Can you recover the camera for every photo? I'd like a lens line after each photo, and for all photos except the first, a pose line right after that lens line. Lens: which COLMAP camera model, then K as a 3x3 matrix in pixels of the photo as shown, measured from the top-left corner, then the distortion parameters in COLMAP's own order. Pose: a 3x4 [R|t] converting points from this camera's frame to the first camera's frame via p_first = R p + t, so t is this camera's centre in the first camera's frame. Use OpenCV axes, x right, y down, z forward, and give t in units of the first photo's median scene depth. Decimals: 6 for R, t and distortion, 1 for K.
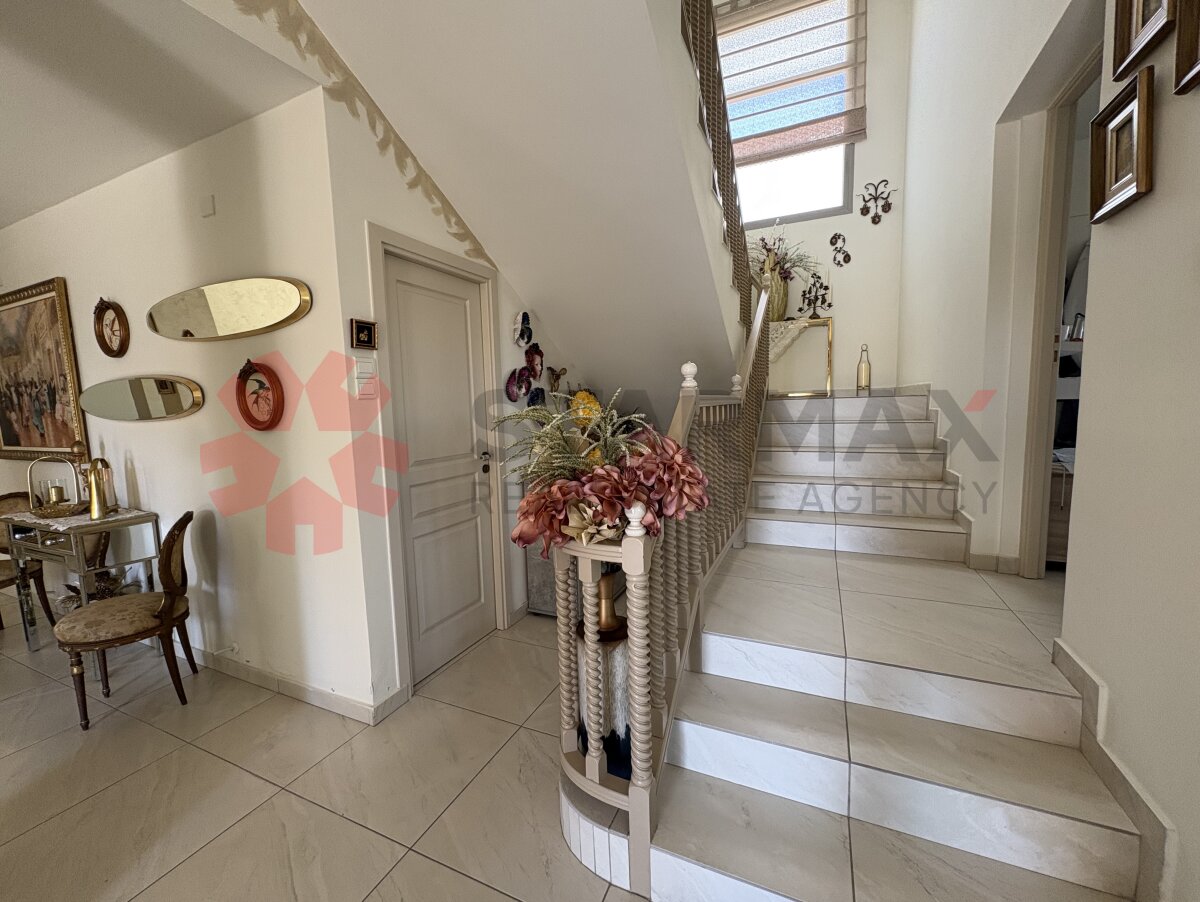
lens RADIAL K [[480.3, 0, 599.1], [0, 480.3, 450.7], [0, 0, 1]] dist [0.000035, -0.000092]
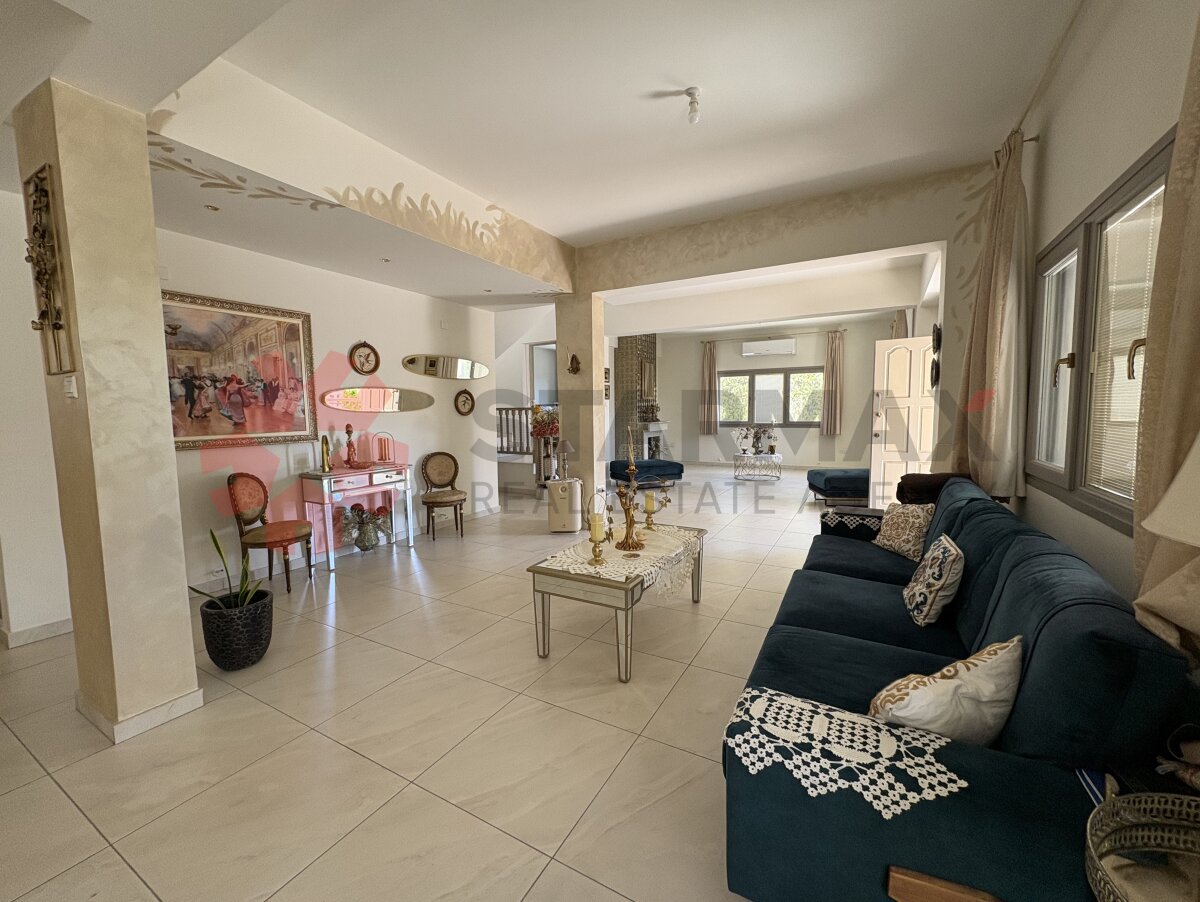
lens RADIAL K [[480.3, 0, 604.6], [0, 480.3, 453.9], [0, 0, 1]] dist [0.000035, -0.000092]
pose [[0.080367, -0.065056, 0.994640, -2.863796], [0.105585, 0.992809, 0.056405, 0.086228], [-0.991157, 0.100486, 0.086658, 0.026187]]
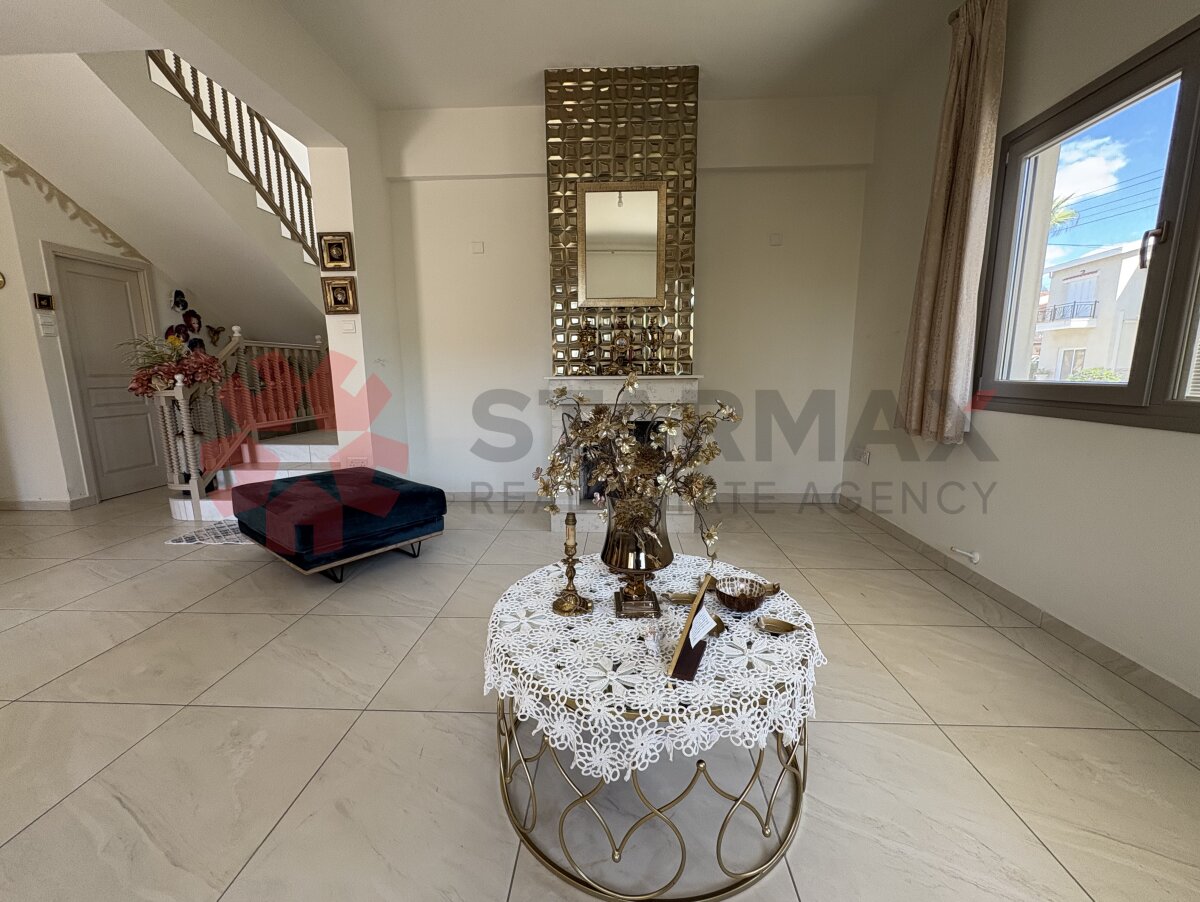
lens RADIAL K [[480.3, 0, 602.3], [0, 480.3, 451.6], [0, 0, 1]] dist [0.000035, -0.000092]
pose [[0.927725, -0.042162, 0.370876, 0.662346], [0.019325, 0.997693, 0.065079, 0.214856], [-0.372765, -0.053208, 0.926399, -1.289845]]
